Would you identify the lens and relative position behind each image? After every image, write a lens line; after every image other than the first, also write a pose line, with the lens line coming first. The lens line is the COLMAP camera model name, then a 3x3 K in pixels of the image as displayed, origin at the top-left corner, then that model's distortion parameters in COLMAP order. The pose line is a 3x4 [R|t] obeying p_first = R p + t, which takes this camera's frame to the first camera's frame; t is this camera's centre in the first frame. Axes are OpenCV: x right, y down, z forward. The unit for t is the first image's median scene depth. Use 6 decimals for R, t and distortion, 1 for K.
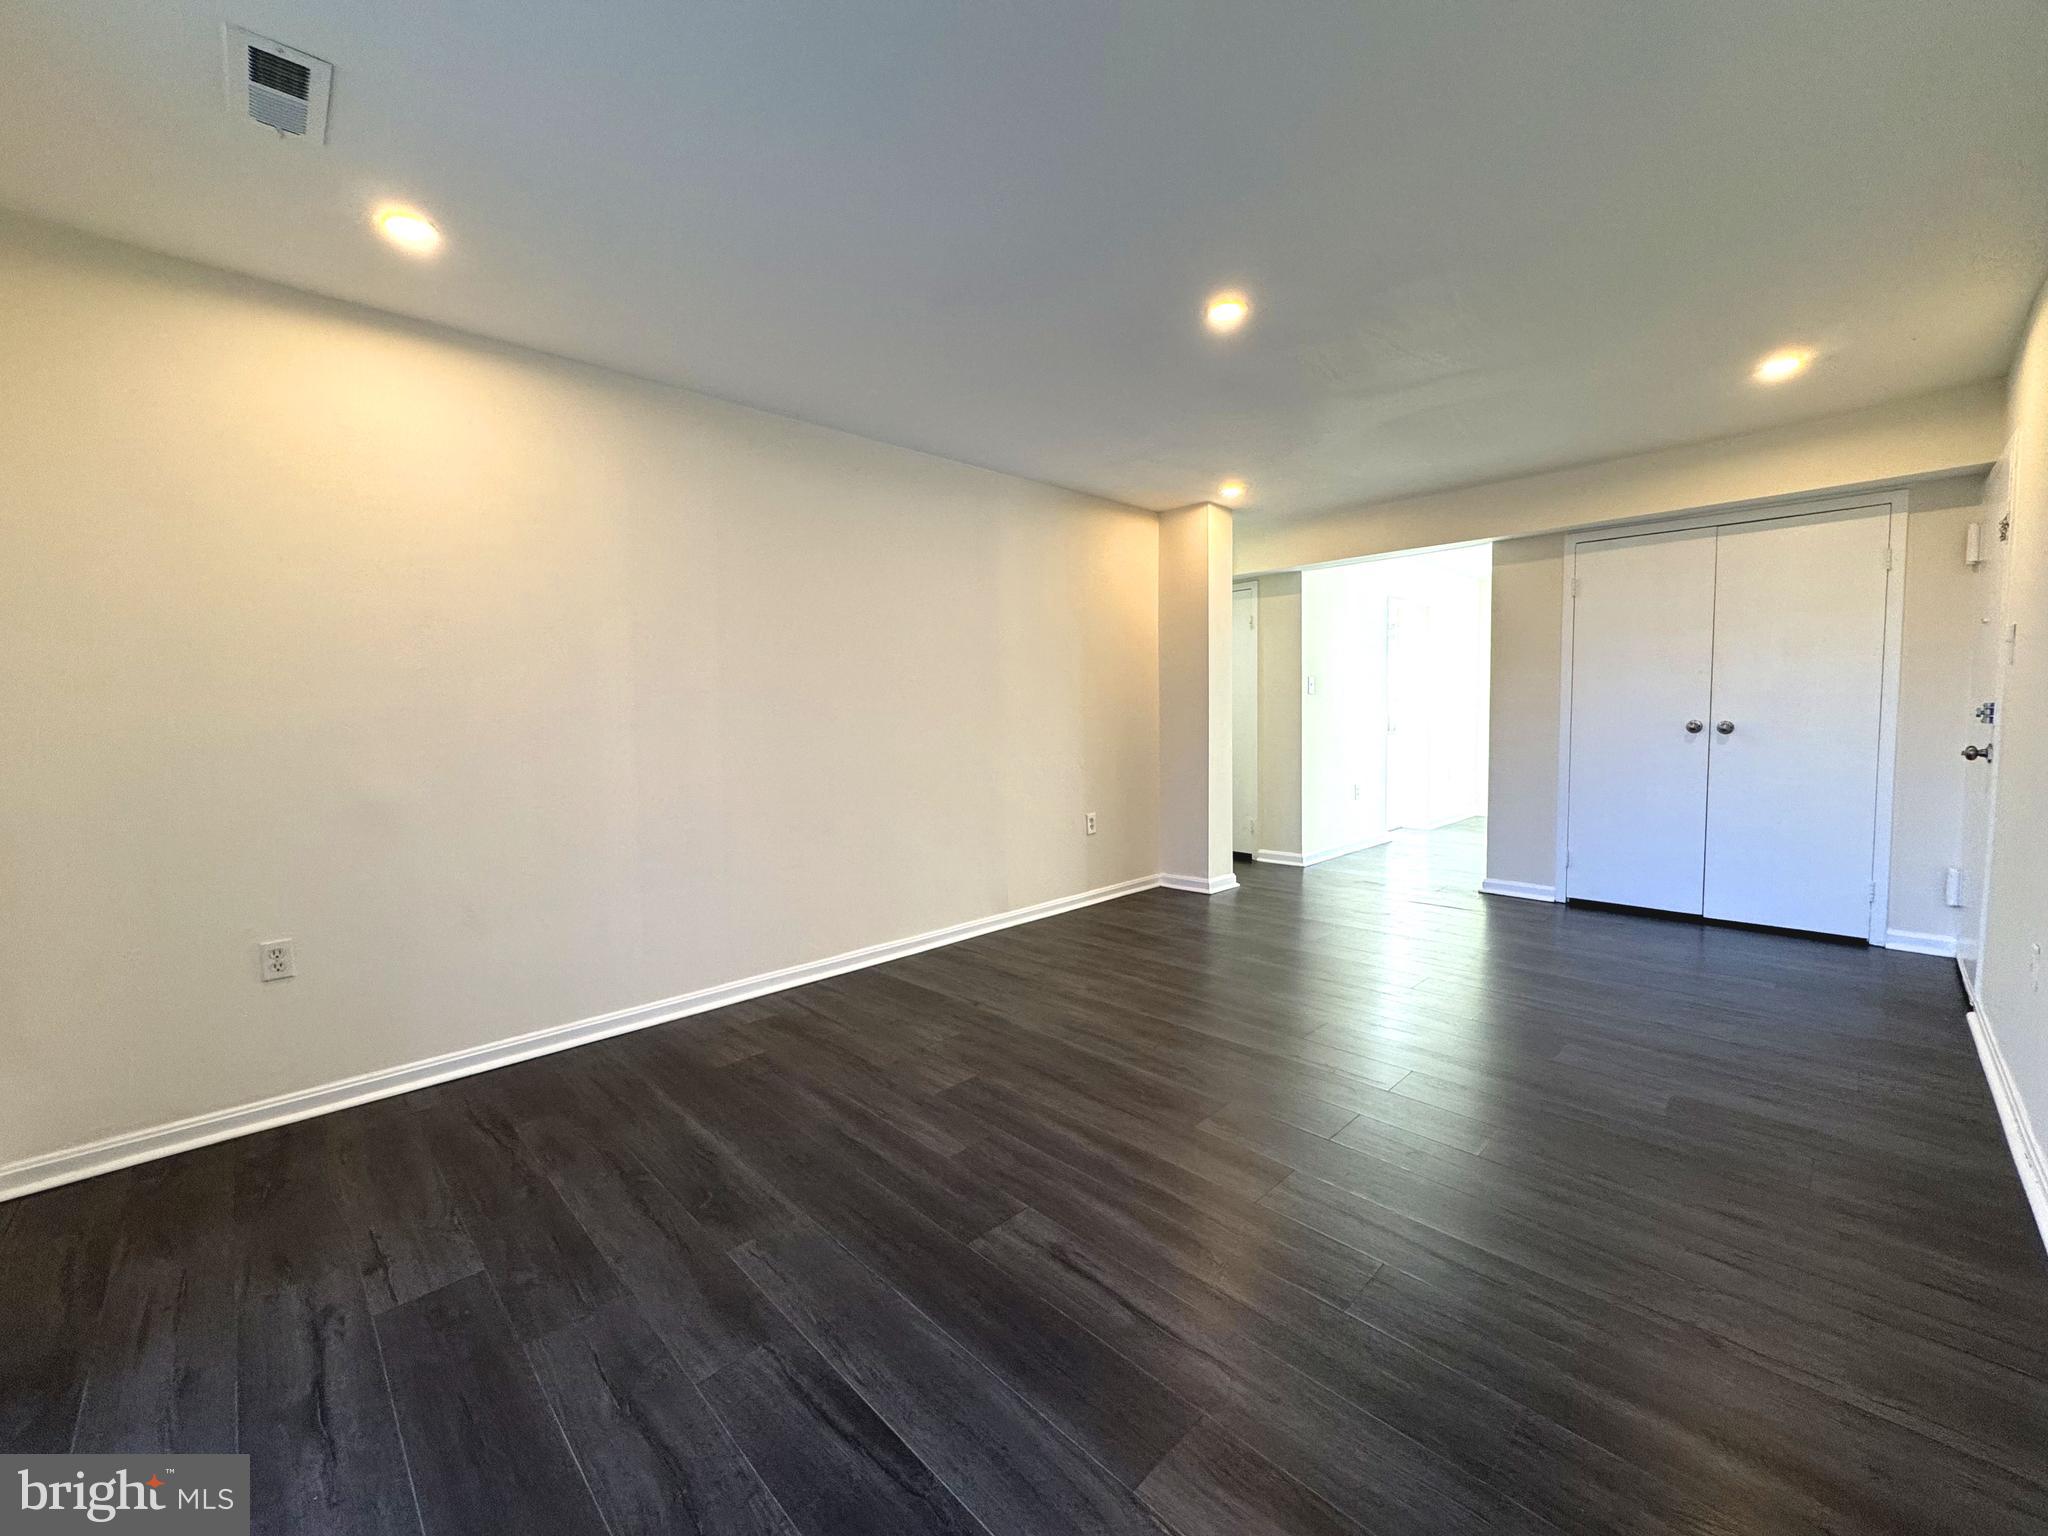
lens RADIAL K [[818.7, 0, 1024.1], [0, 818.7, 762.3], [0, 0, 1]] dist [-0.003819, 0.001005]
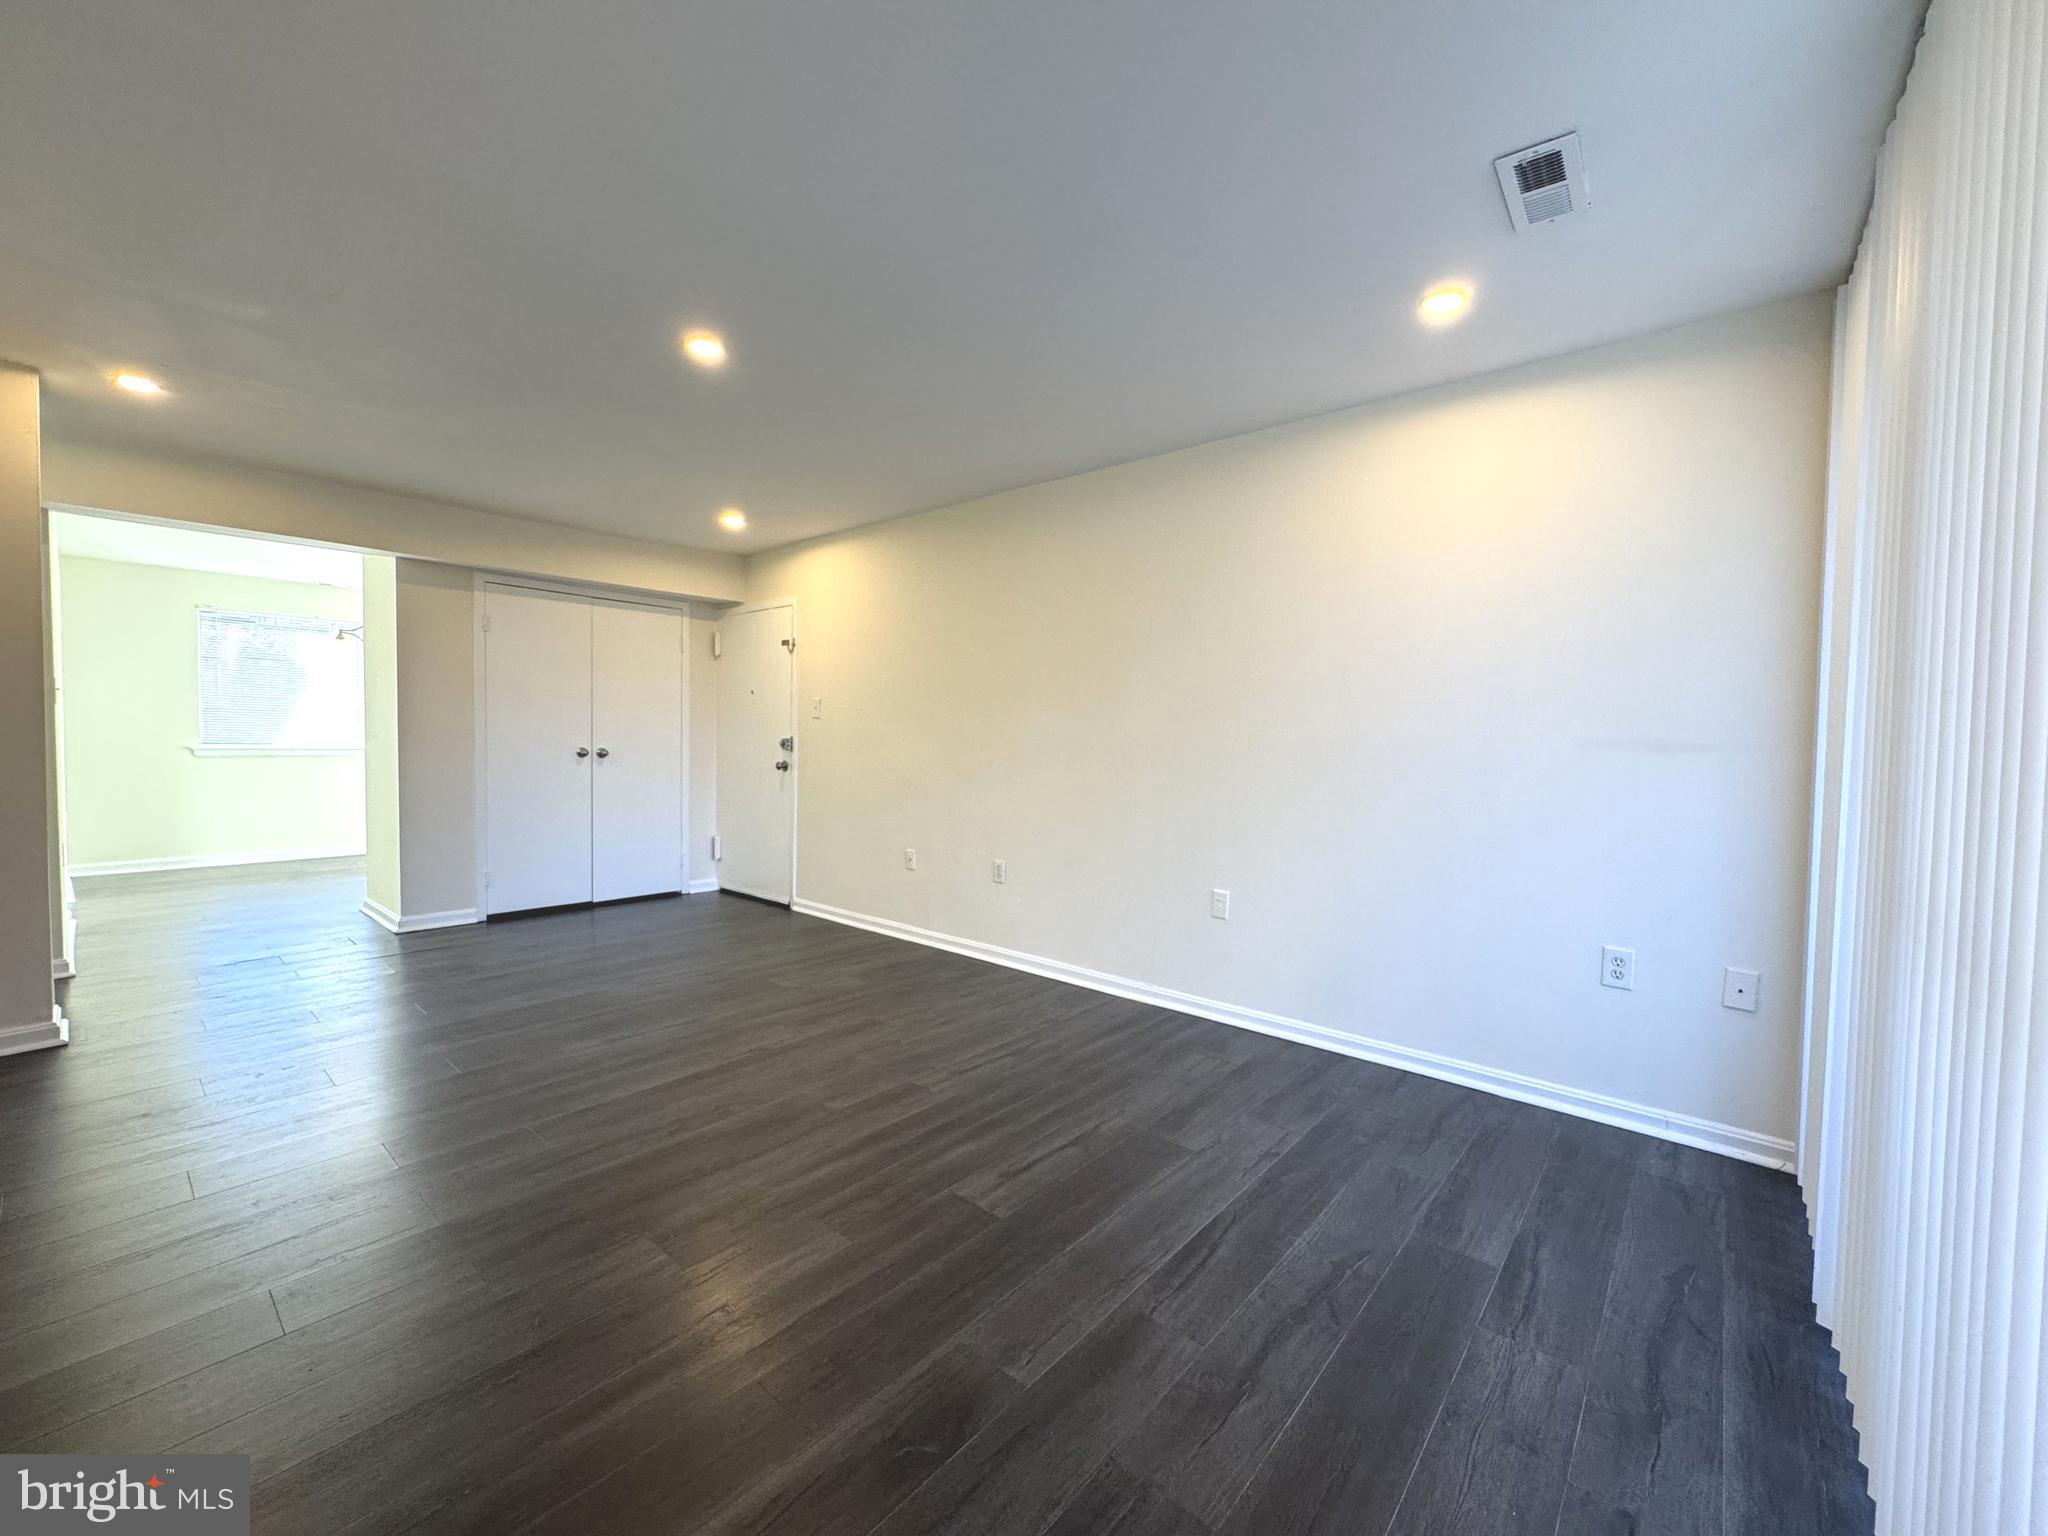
lens RADIAL K [[818.7, 0, 1023.2], [0, 818.7, 769.2], [0, 0, 1]] dist [-0.003819, 0.001005]
pose [[-0.091296, -0.025208, 0.995505, -0.581906], [0.047374, 0.998438, 0.029627, -0.027324], [-0.994696, 0.049866, -0.089960, 0.517825]]
